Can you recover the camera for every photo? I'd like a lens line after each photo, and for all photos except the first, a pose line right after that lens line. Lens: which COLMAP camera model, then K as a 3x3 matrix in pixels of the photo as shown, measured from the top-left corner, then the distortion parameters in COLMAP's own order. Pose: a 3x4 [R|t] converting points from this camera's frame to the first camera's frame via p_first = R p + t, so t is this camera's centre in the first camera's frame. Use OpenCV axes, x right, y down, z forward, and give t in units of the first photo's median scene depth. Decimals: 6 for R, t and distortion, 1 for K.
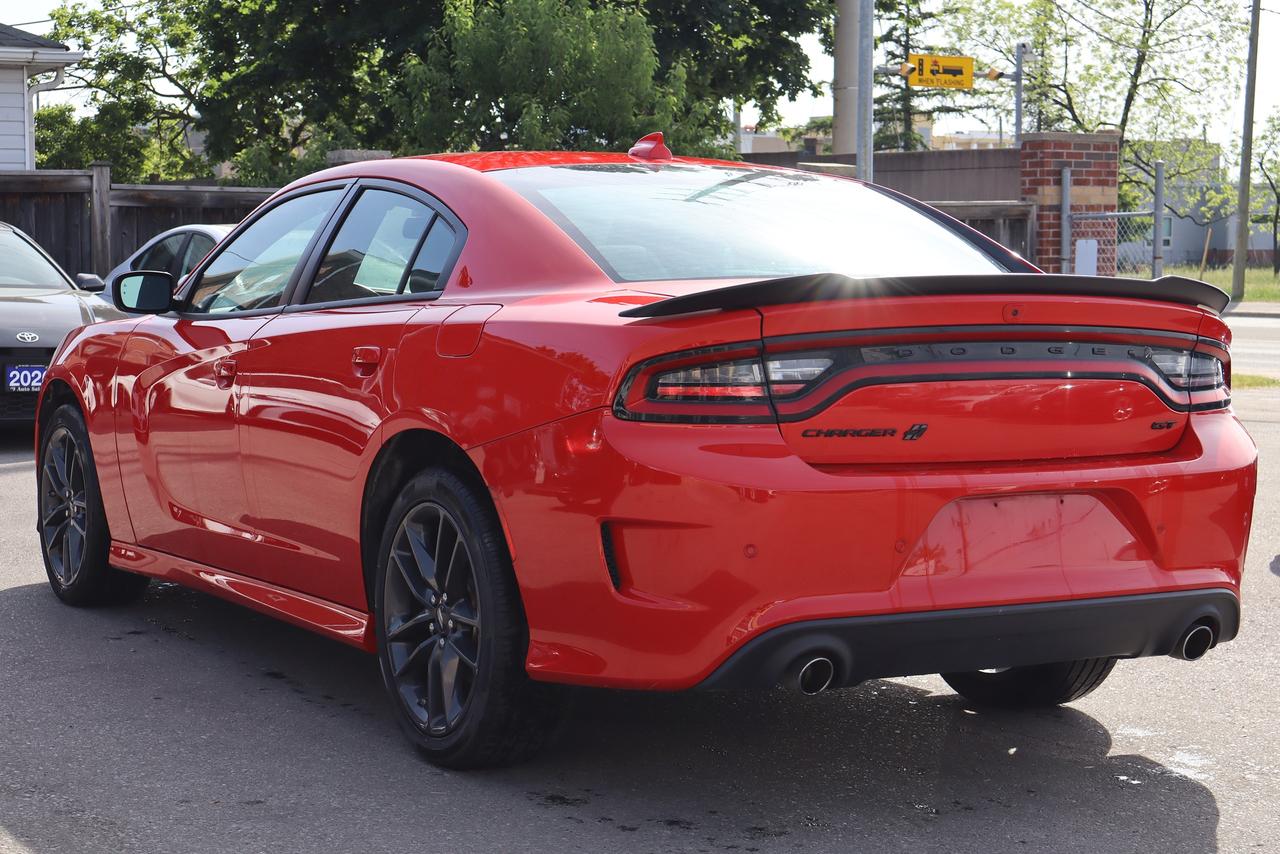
lens RADIAL K [[2408.0, 0, 640.0], [0, 2408.0, 427.0], [0, 0, 1]] dist [0.042812, 0.150721]
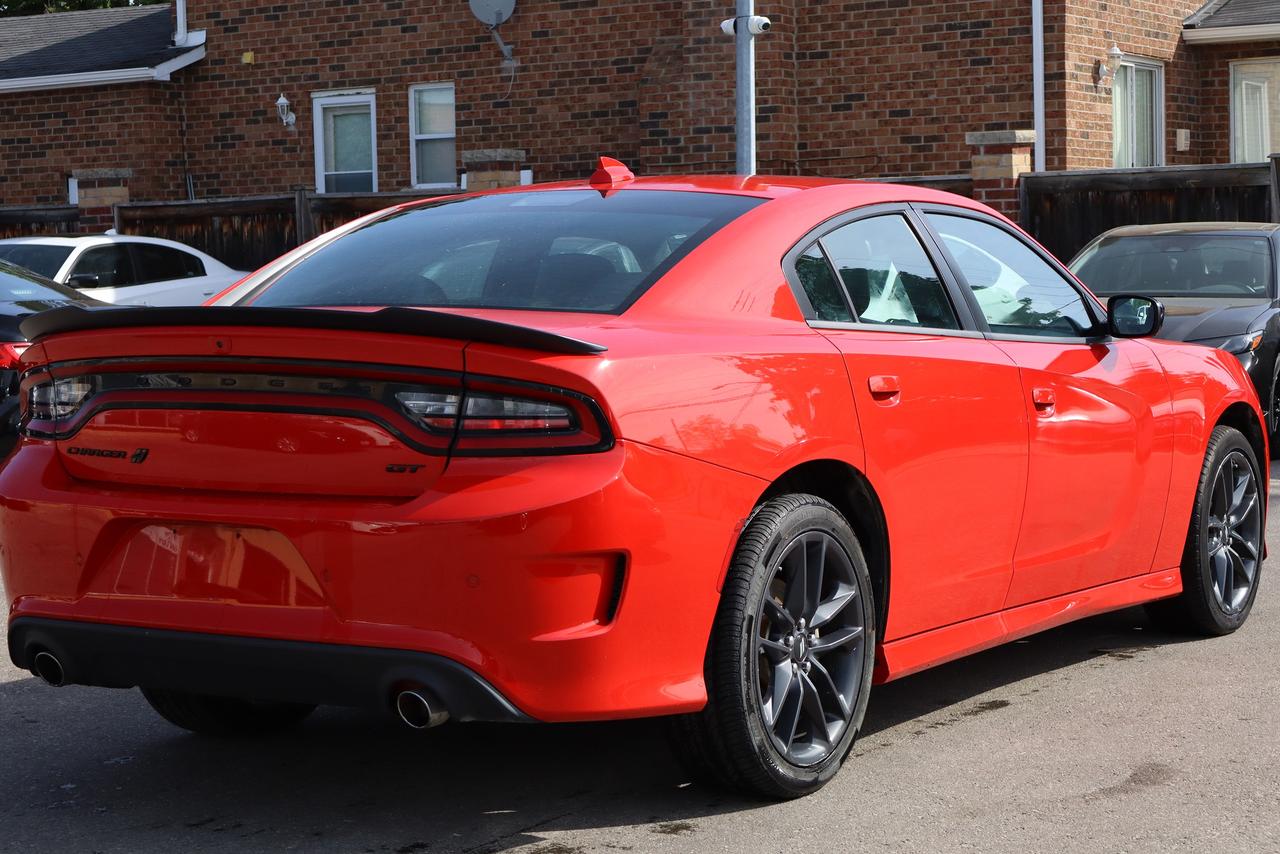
lens RADIAL K [[2550.9, 0, 640.0], [0, 2550.9, 427.0], [0, 0, 1]] dist [0.007457, 0.160217]
pose [[0.481751, 0.044679, -0.875168, 1.177435], [-0.047719, 0.998555, 0.024711, -0.047761], [0.875008, 0.029858, 0.483187, 0.640891]]
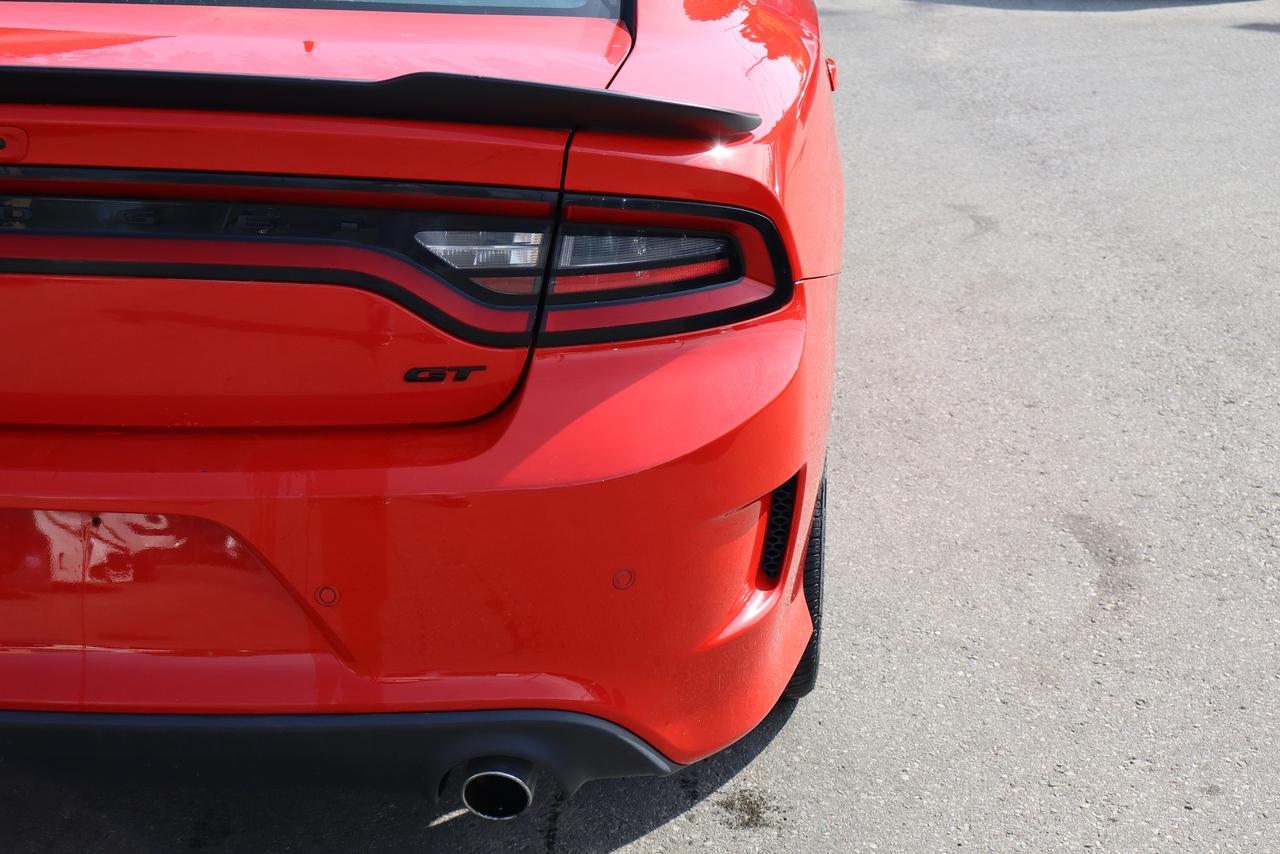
lens RADIAL K [[1985.3, 0, 640.0], [0, 1985.3, 427.0], [0, 0, 1]] dist [0.006415, -0.049249]
pose [[0.839432, 0.182472, -0.511916, 0.485515], [-0.041387, 0.960677, 0.274567, -0.108953], [0.541886, -0.209294, 0.813975, 0.729675]]
